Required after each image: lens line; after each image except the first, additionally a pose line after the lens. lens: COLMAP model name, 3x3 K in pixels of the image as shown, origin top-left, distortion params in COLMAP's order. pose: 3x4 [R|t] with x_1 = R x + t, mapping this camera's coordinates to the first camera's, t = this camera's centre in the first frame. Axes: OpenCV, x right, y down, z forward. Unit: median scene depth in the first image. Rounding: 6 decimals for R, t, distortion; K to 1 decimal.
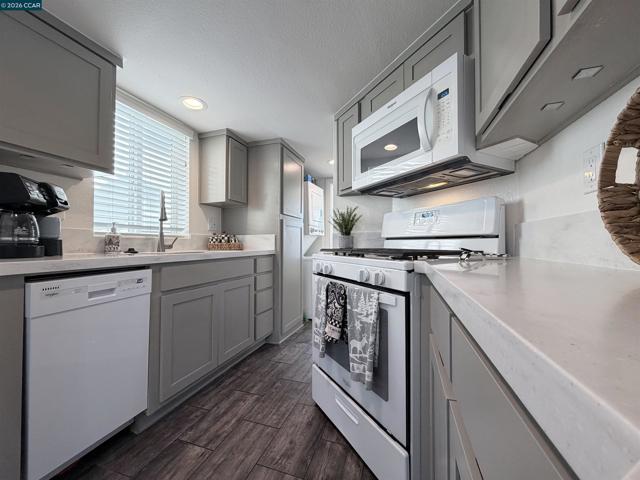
lens RADIAL K [[254.4, 0, 320.0], [0, 254.4, 240.0], [0, 0, 1]] dist [-0.001156, 0.000074]
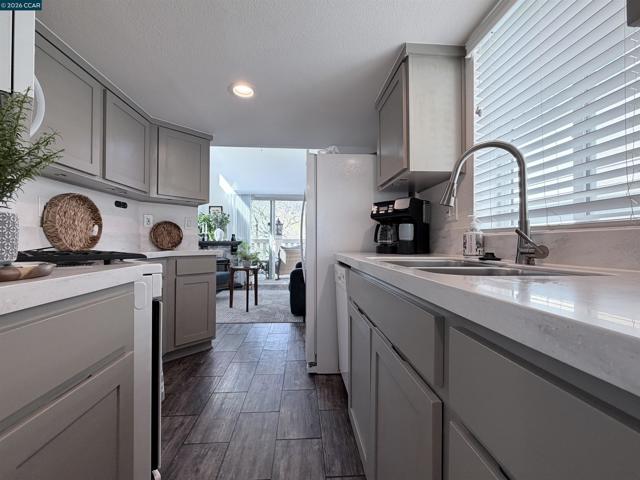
lens RADIAL K [[254.4, 0, 320.0], [0, 254.4, 240.0], [0, 0, 1]] dist [-0.001156, 0.000074]
pose [[-0.918884, -0.002403, -0.394520, -0.131441], [0.008832, 0.999606, -0.026661, 0.017265], [0.394428, -0.027982, -0.918501, 1.683886]]
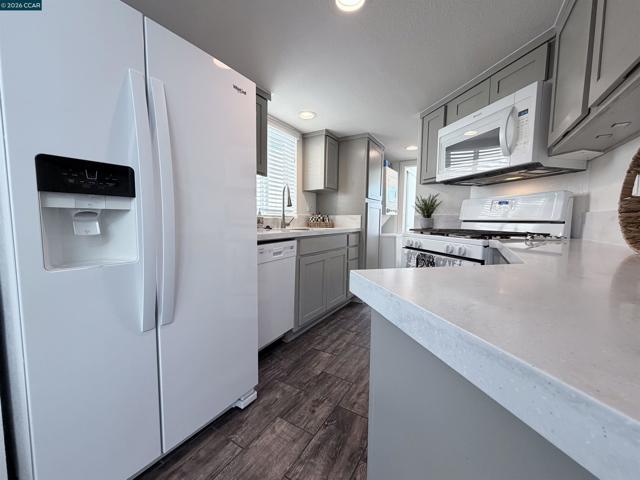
lens RADIAL K [[254.4, 0, 320.0], [0, 254.4, 240.0], [0, 0, 1]] dist [-0.001156, 0.000074]
pose [[0.974207, 0.028891, -0.223800, -0.156176], [-0.007804, 0.995490, 0.094540, -0.029125], [0.225522, -0.090355, 0.970039, -0.396896]]
